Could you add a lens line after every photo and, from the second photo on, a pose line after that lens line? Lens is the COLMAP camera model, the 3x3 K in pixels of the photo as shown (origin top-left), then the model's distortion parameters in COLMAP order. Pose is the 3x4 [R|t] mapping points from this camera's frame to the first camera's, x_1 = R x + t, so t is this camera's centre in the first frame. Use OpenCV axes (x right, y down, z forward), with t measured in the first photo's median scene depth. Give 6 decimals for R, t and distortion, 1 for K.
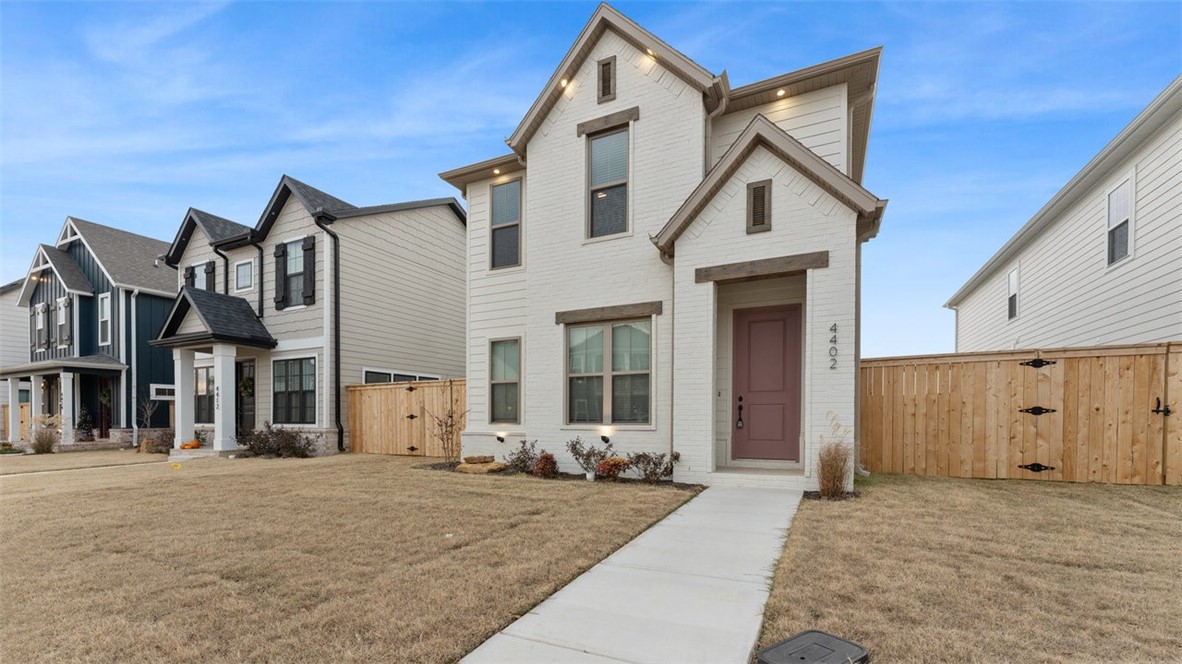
lens RADIAL K [[481.8, 0, 591.2], [0, 481.8, 339.5], [0, 0, 1]] dist [0.000076, 0.000195]
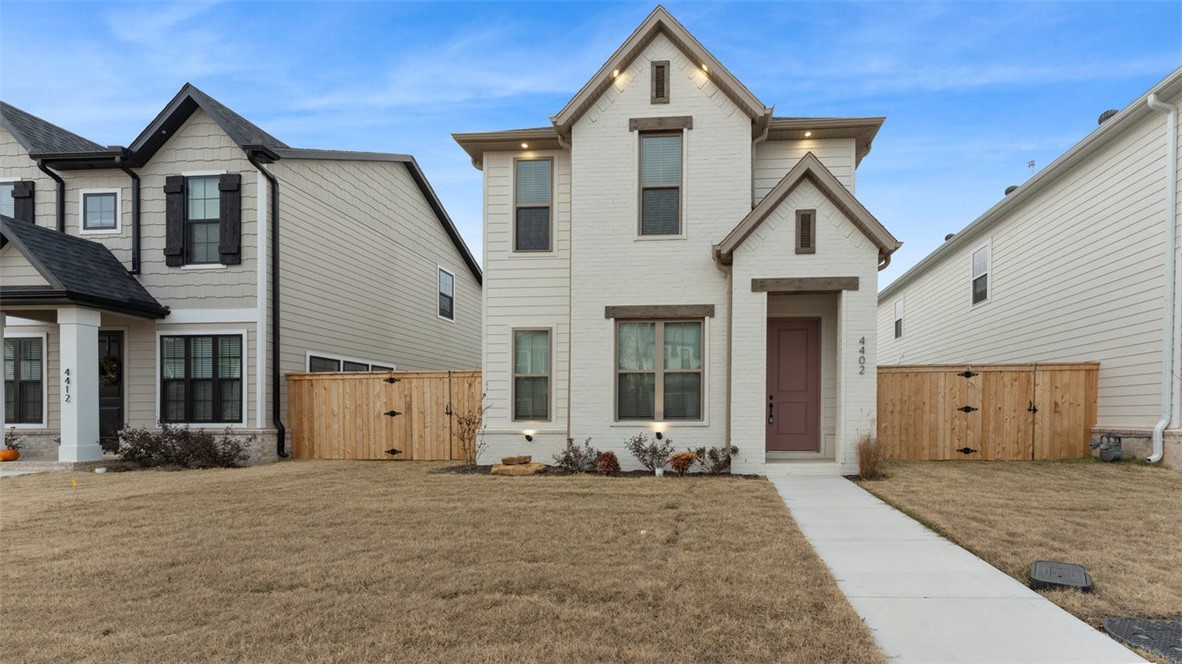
lens RADIAL K [[526.4, 0, 591.9], [0, 526.4, 326.9], [0, 0, 1]] dist [-0.001481, 0.000306]
pose [[0.919497, 0.065834, 0.387546, -0.483138], [-0.062419, 0.997820, -0.021409, 0.009745], [-0.388110, -0.004505, 0.921602, 0.028070]]
